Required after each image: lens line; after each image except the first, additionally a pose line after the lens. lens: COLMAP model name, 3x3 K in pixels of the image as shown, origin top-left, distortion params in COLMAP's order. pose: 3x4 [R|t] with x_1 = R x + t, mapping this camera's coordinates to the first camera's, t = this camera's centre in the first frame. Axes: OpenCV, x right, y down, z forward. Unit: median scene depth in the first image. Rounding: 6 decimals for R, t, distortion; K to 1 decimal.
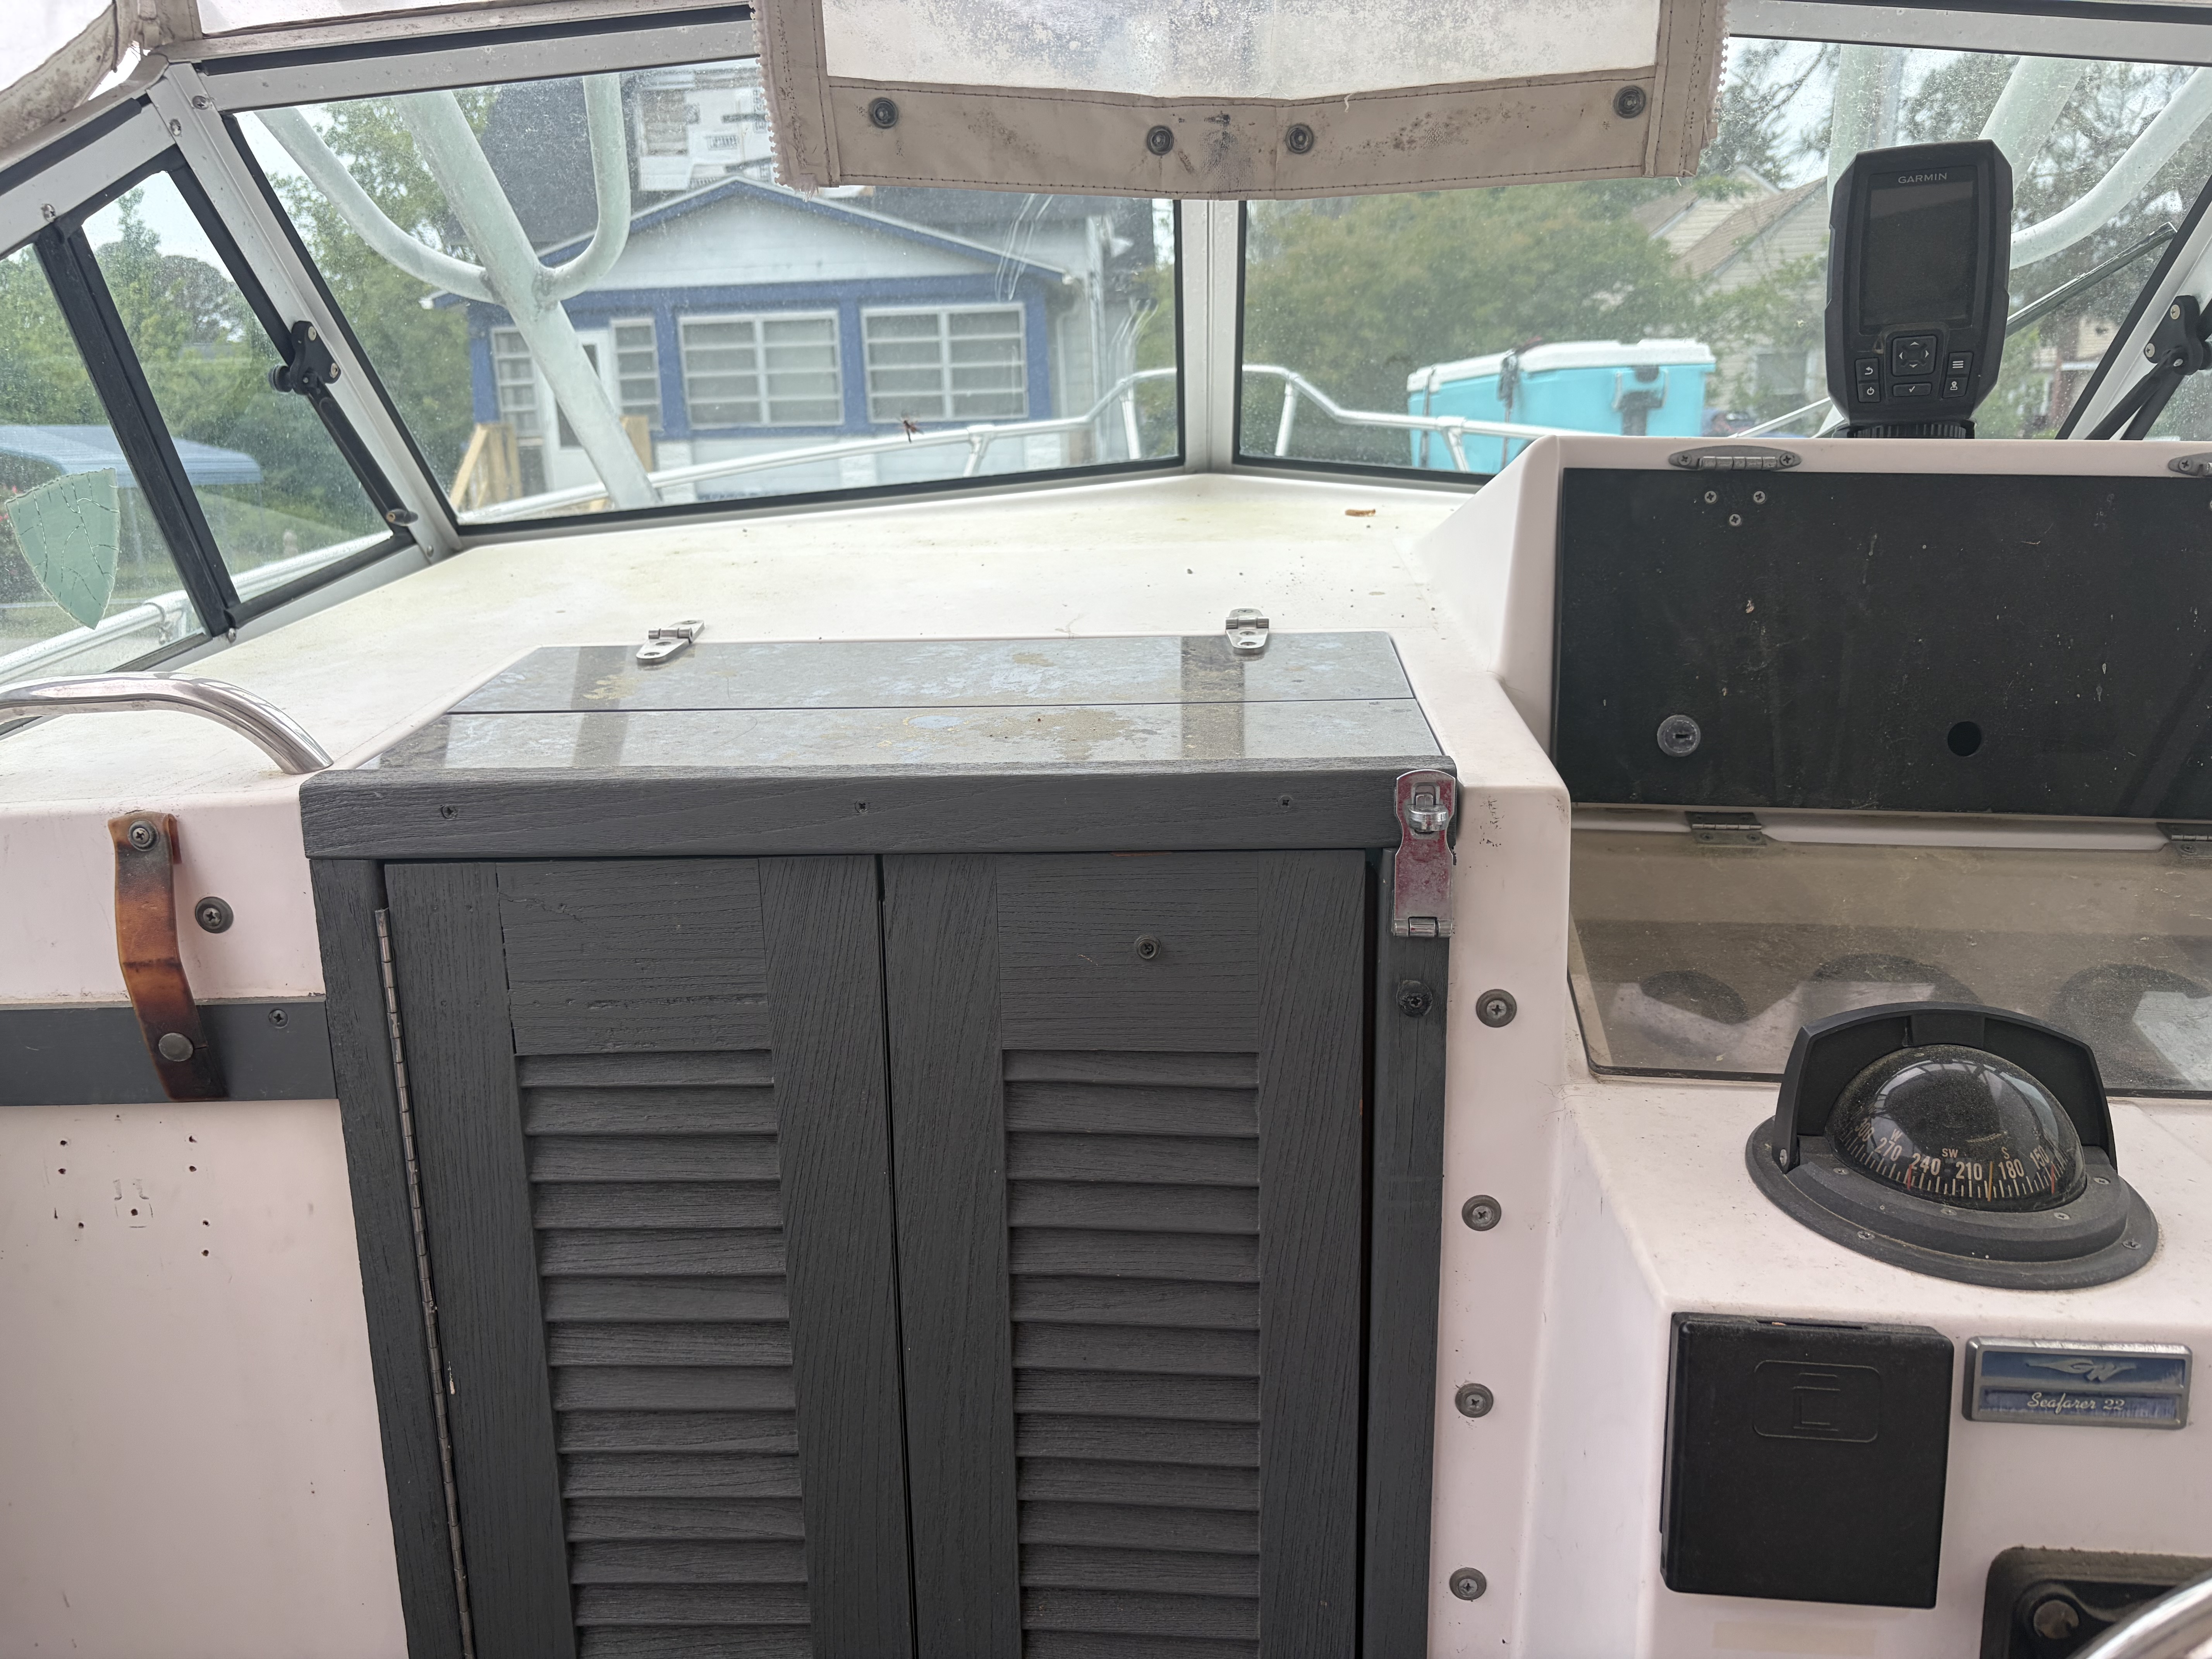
lens RADIAL K [[1629.9, 0, 1081.3], [0, 1629.9, 836.8], [0, 0, 1]] dist [0.002668, 0.002726]
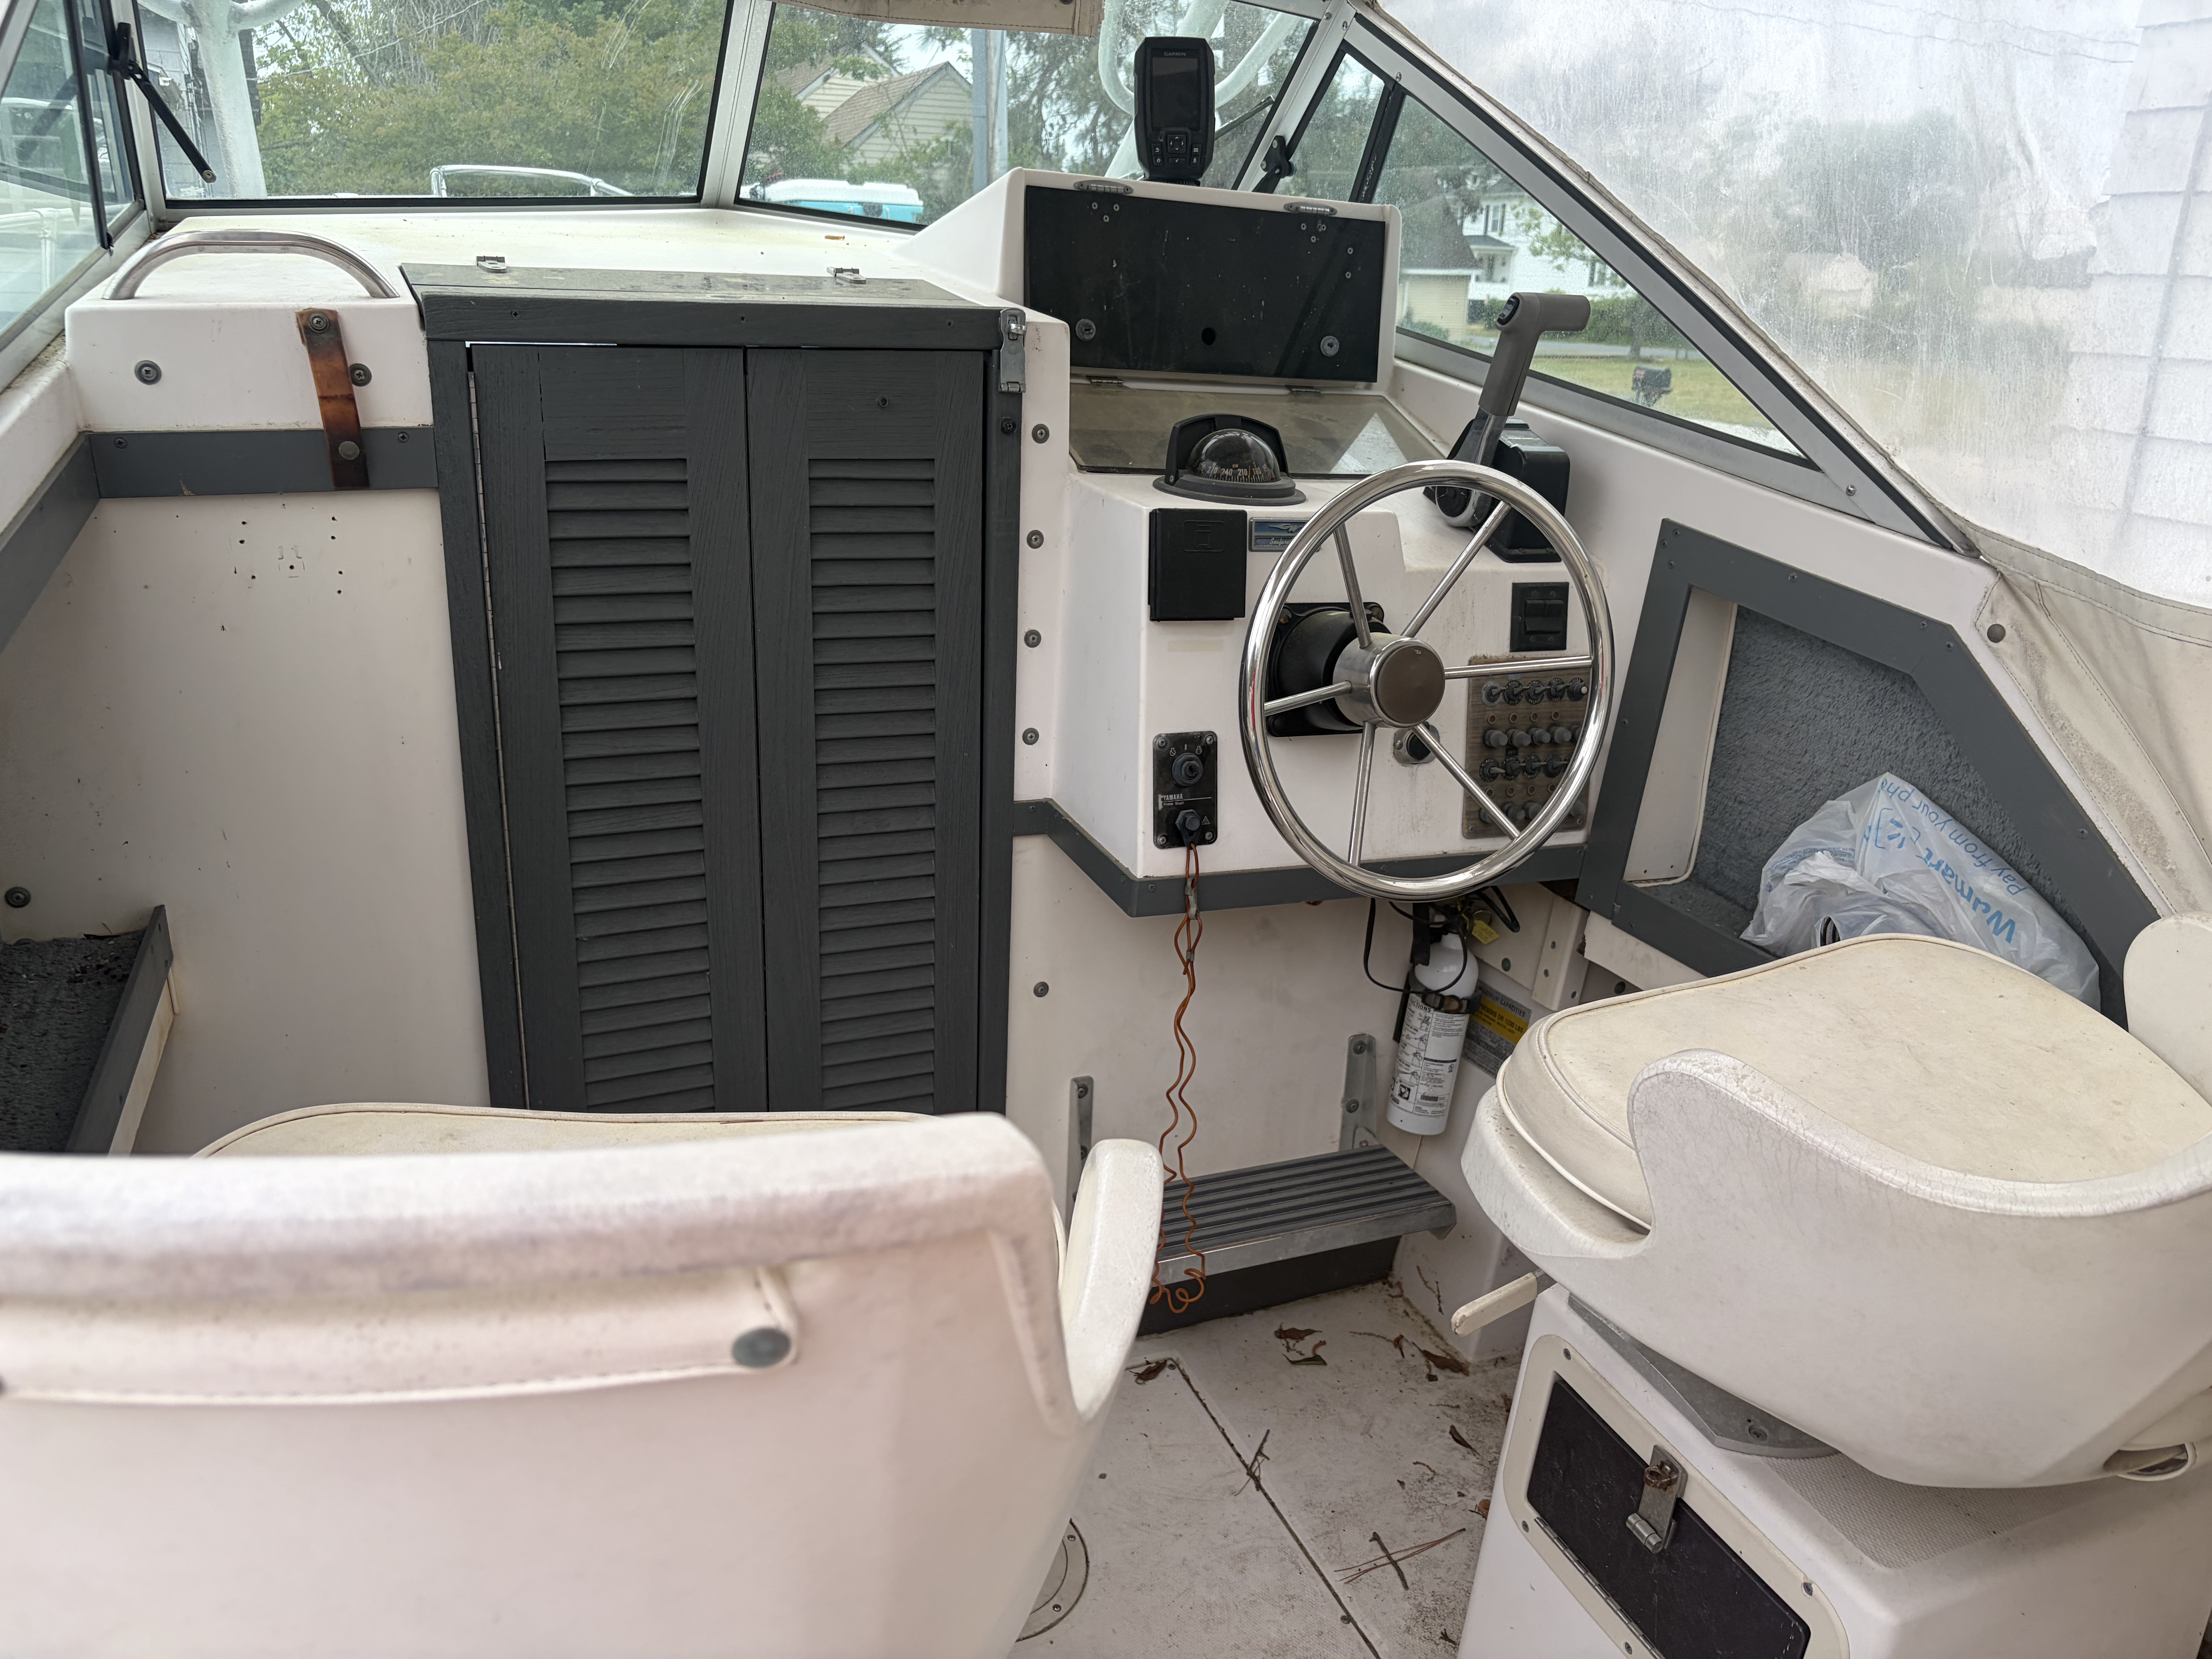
lens RADIAL K [[1660.8, 0, 1059.3], [0, 1660.8, 830.2], [0, 0, 1]] dist [-0.001816, 0.003404]
pose [[0.883420, -0.092031, 0.459456, -0.652023], [0.061347, 0.994799, 0.081307, 0.381390], [-0.464550, -0.043642, 0.884471, -0.801551]]
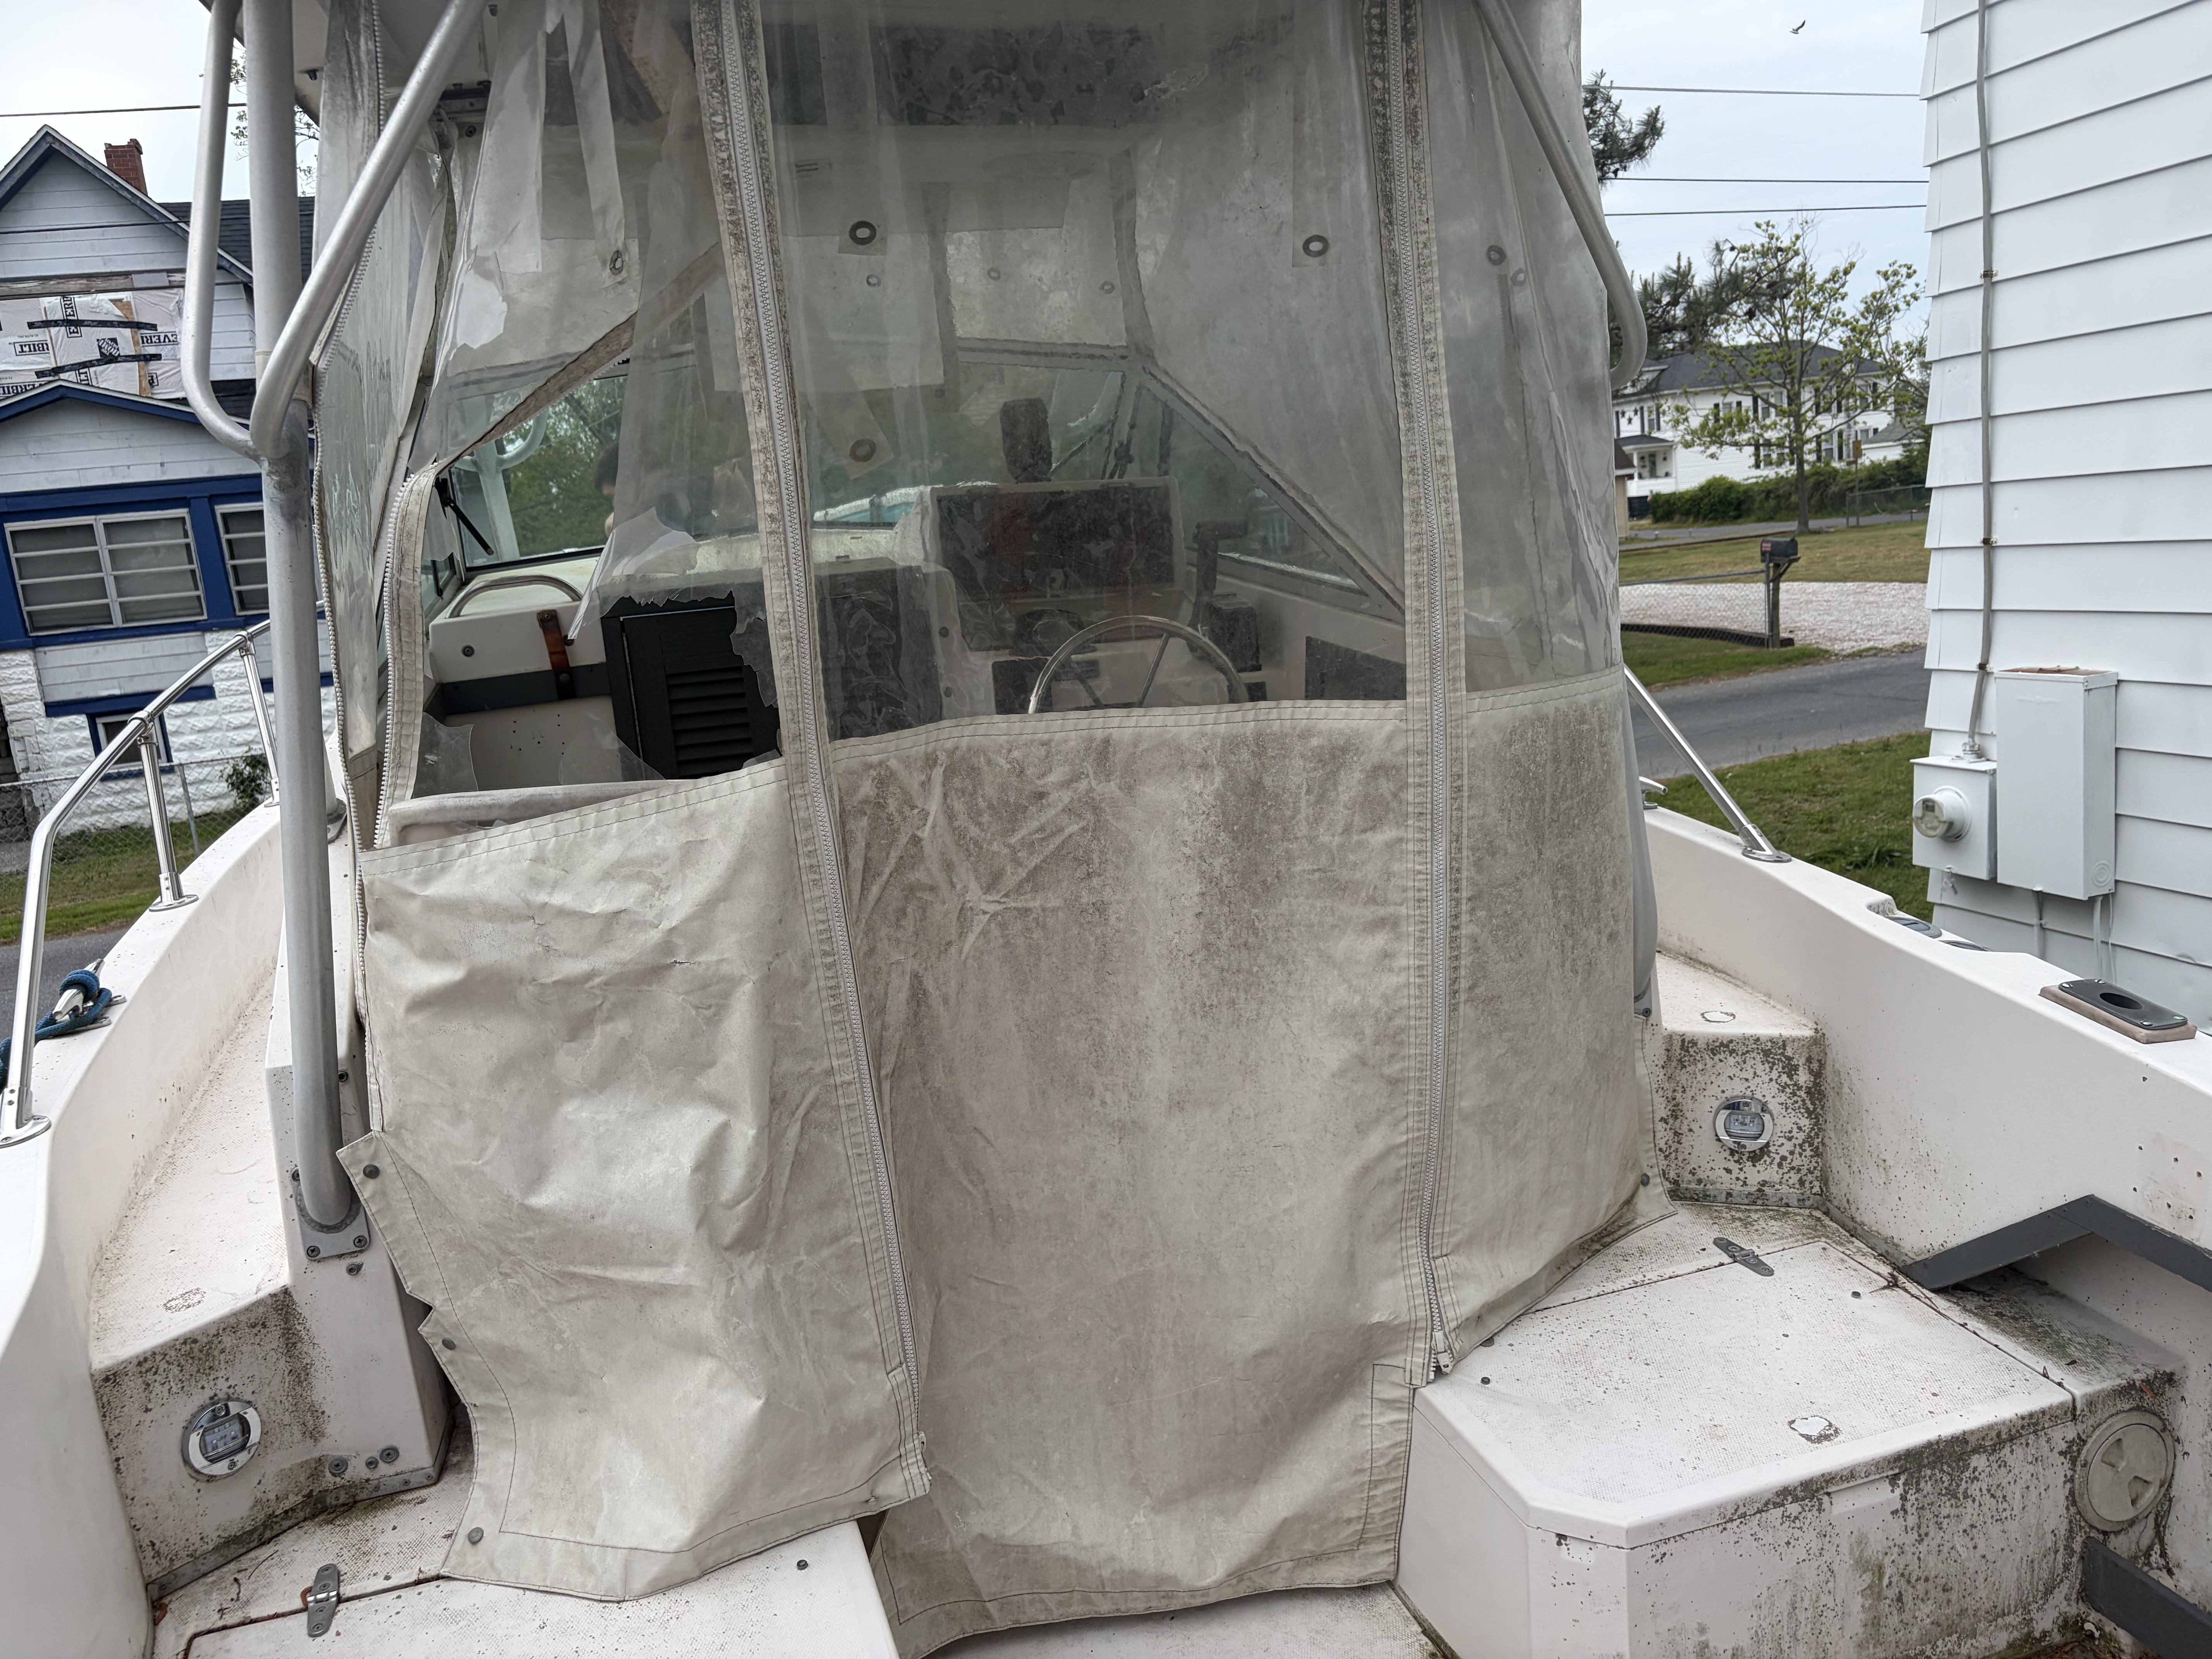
lens RADIAL K [[1629.9, 0, 1081.3], [0, 1629.9, 836.8], [0, 0, 1]] dist [0.002668, 0.002726]
pose [[0.923067, -0.124299, 0.364002, -0.741286], [0.160497, 0.984492, -0.070818, 0.756115], [-0.349554, 0.123791, 0.928702, -2.150005]]
